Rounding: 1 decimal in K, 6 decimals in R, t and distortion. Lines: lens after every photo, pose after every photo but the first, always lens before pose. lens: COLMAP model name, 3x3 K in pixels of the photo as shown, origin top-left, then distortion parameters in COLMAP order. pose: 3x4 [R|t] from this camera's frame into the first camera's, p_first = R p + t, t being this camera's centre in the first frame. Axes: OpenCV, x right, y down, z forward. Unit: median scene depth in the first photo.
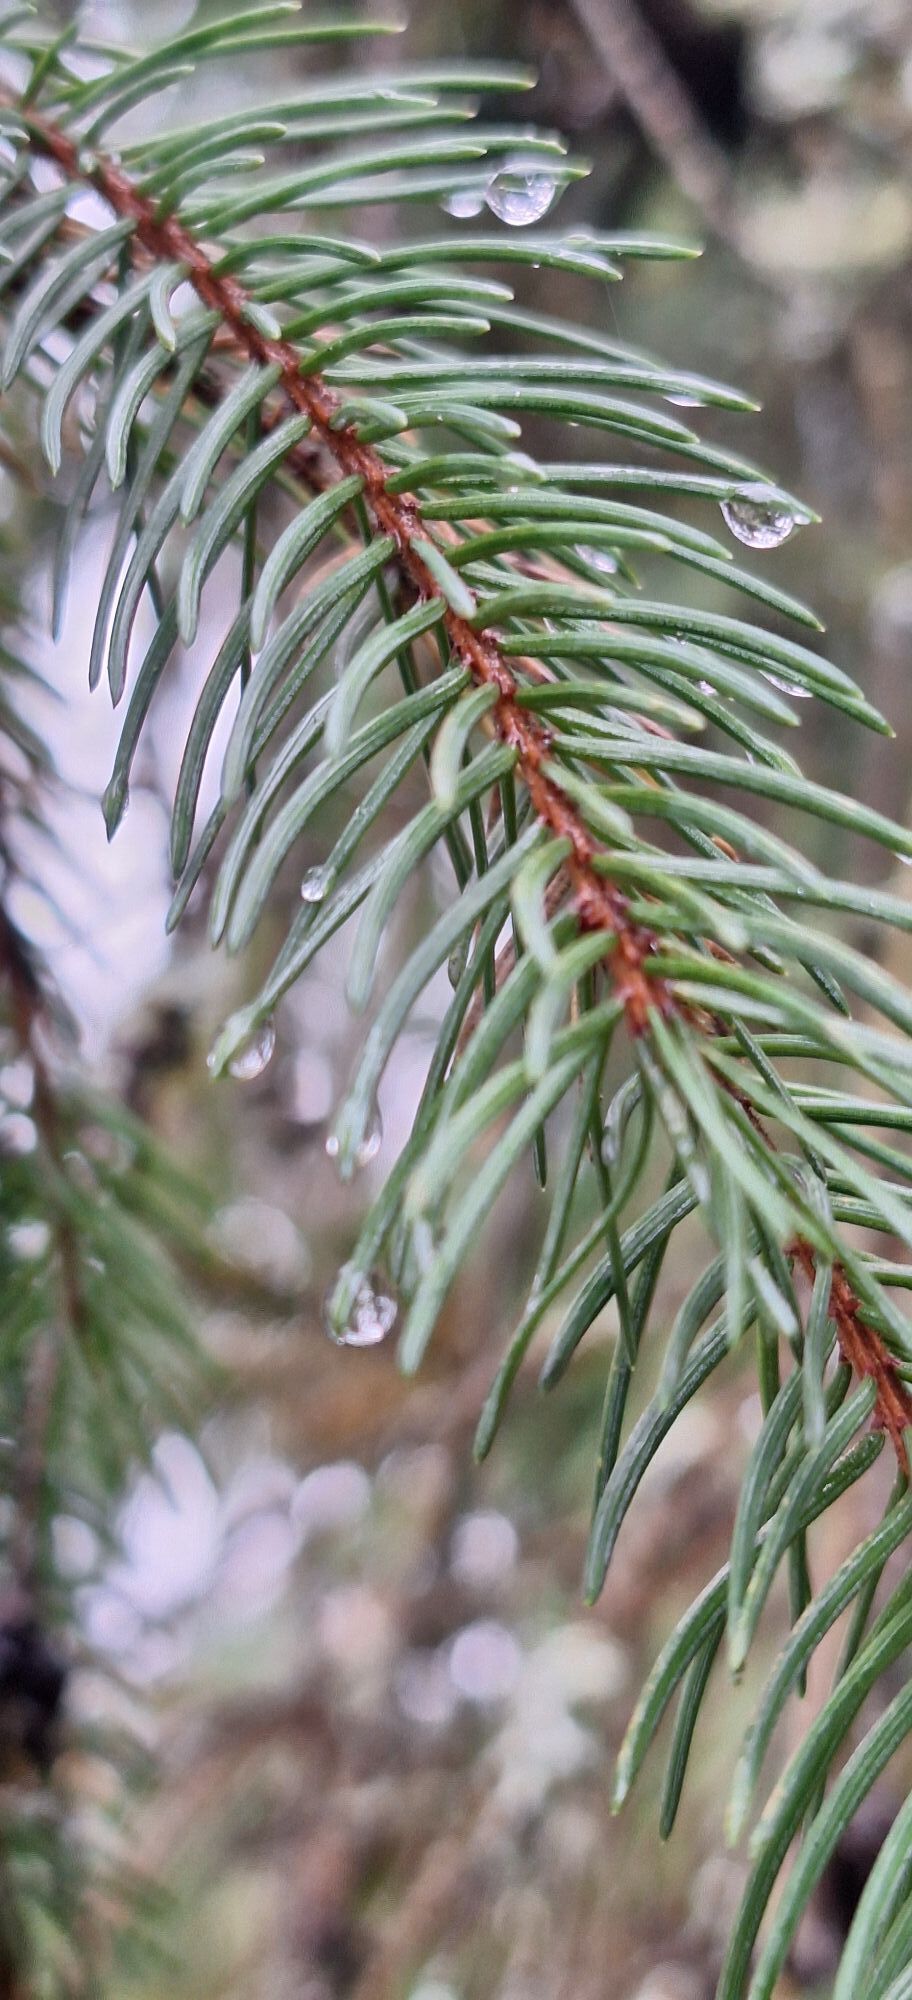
lens RADIAL K [[3026.0, 0, 456.0], [0, 3026.0, 1000.0], [0, 0, 1]] dist [0.032384, 0.037479]
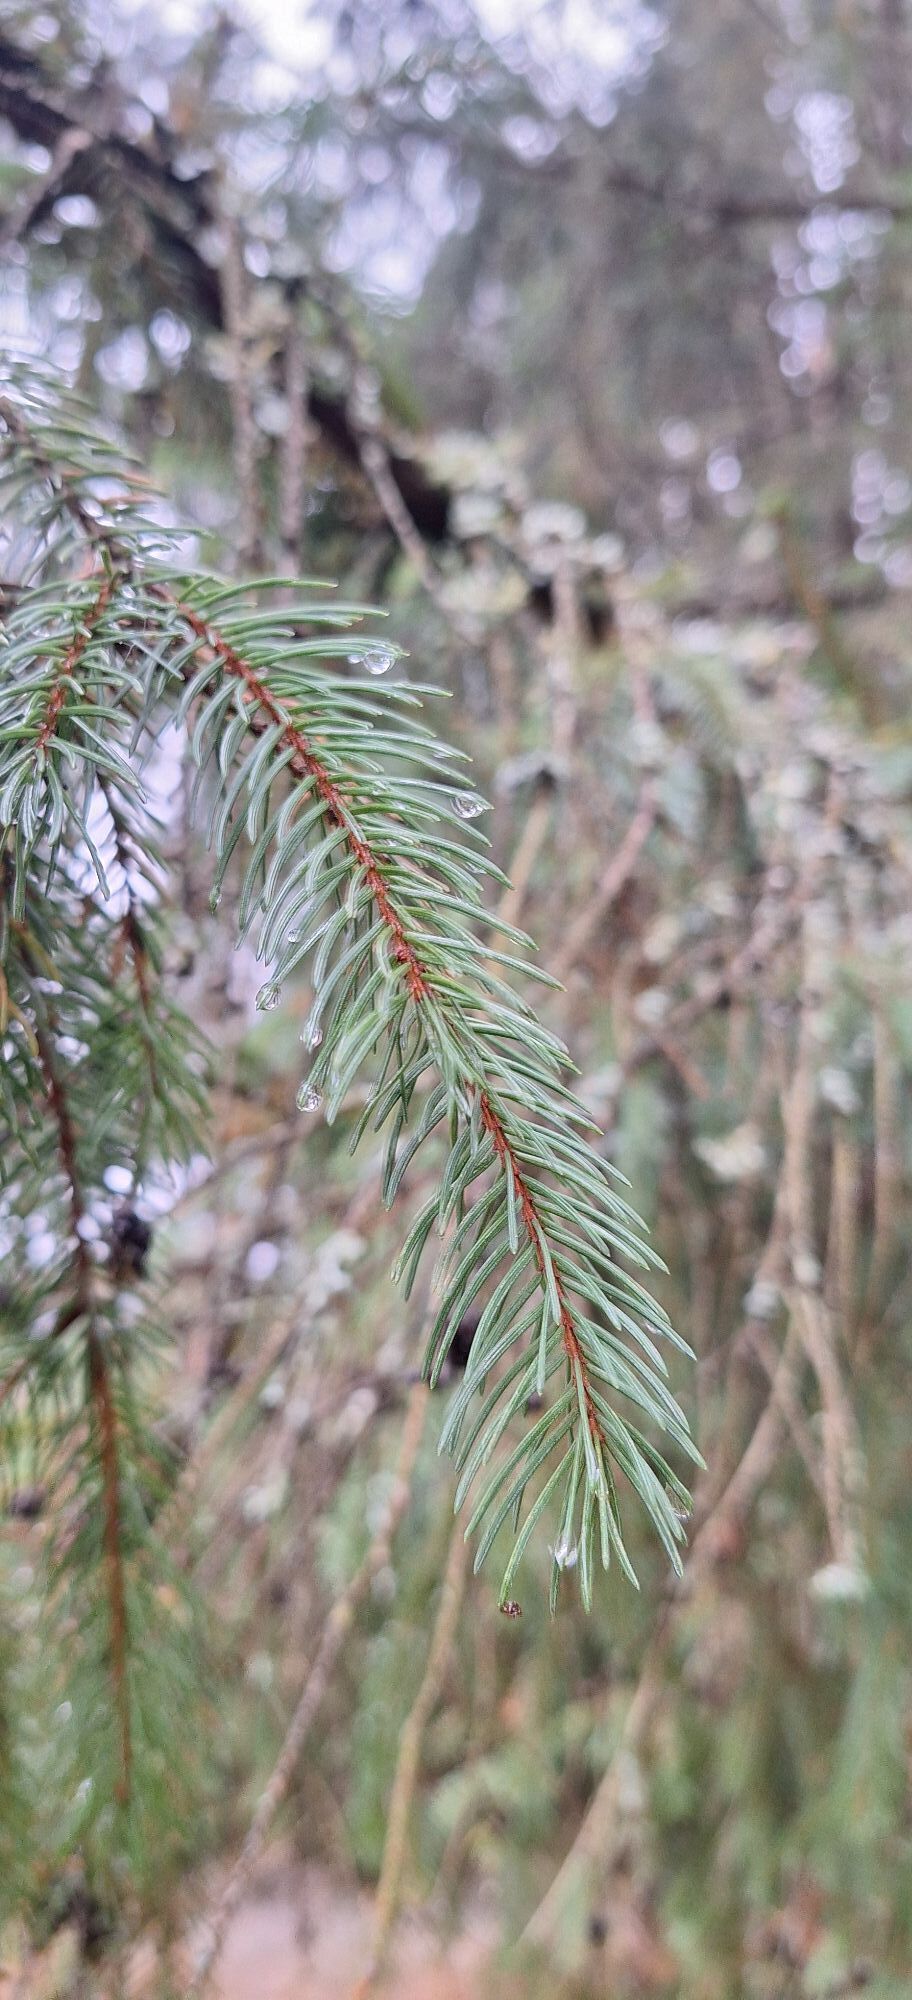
lens RADIAL K [[3026.0, 0, 456.0], [0, 3026.0, 1000.0], [0, 0, 1]] dist [0.032384, 0.037479]
pose [[0.983806, 0.045998, 0.173232, -0.360370], [-0.061096, 0.994687, 0.082852, -0.208687], [-0.168501, -0.092094, 0.981390, -1.594177]]
